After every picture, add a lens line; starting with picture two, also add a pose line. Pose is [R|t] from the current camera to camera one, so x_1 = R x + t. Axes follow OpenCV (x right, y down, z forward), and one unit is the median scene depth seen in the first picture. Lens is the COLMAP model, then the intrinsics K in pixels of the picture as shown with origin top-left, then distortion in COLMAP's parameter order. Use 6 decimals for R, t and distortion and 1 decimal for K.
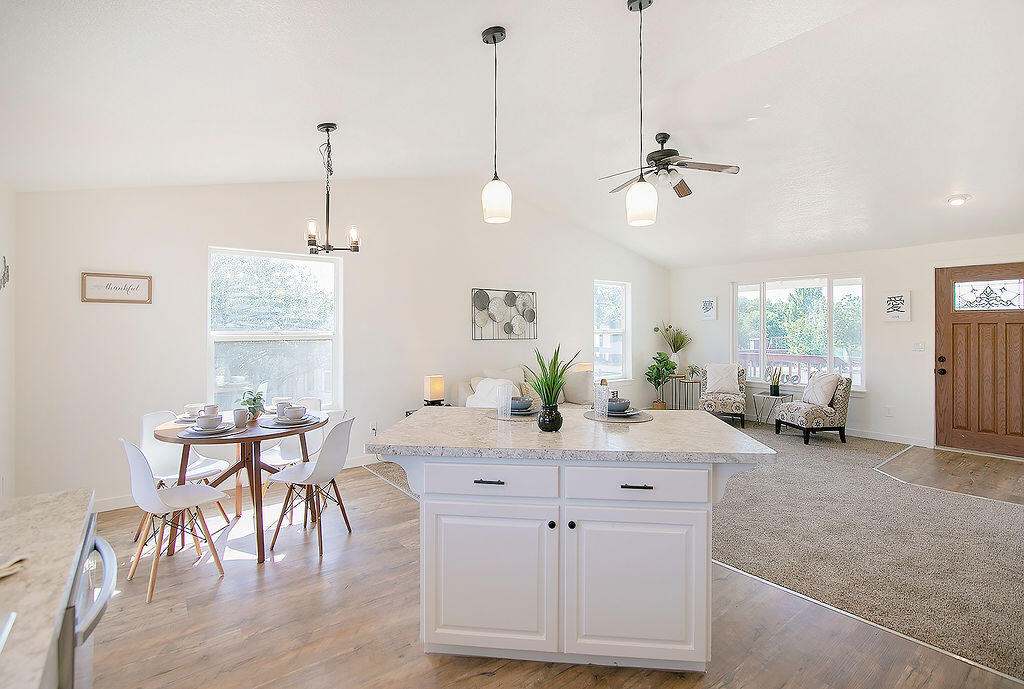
lens RADIAL K [[497.1, 0, 516.3], [0, 497.1, 320.4], [0, 0, 1]] dist [-0.024689, 0.001192]
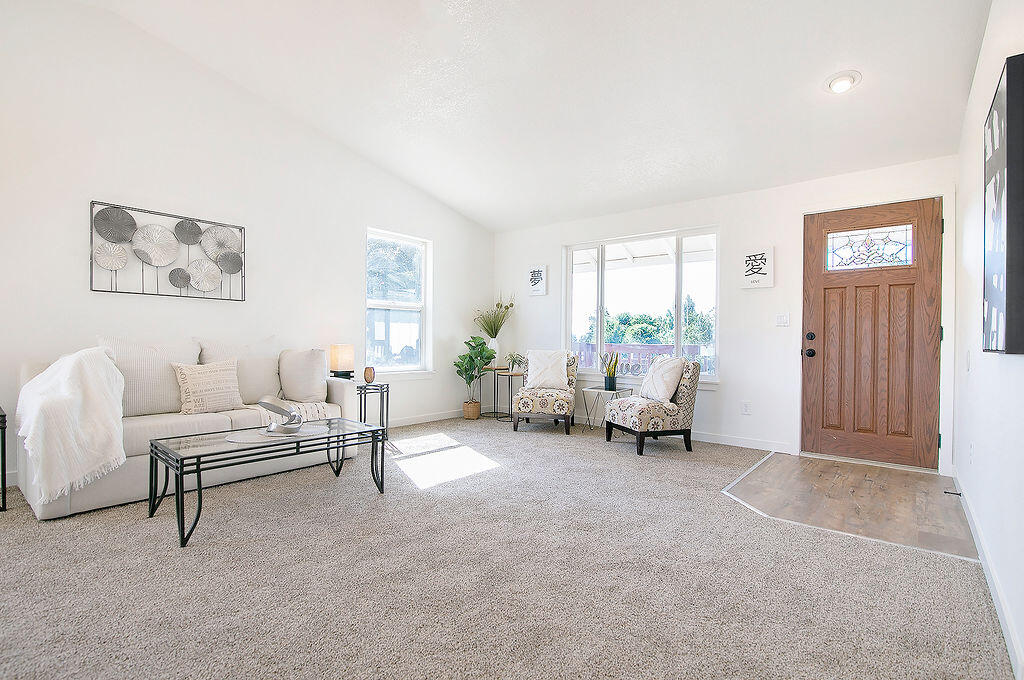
lens RADIAL K [[481.7, 0, 512.0], [0, 481.7, 340.0], [0, 0, 1]] dist [-0.020666, -0.000428]
pose [[0.982080, 0.009844, 0.188206, 0.278588], [-0.012050, 0.999871, 0.010583, 0.081439], [-0.188078, -0.012662, 0.982072, 0.358778]]
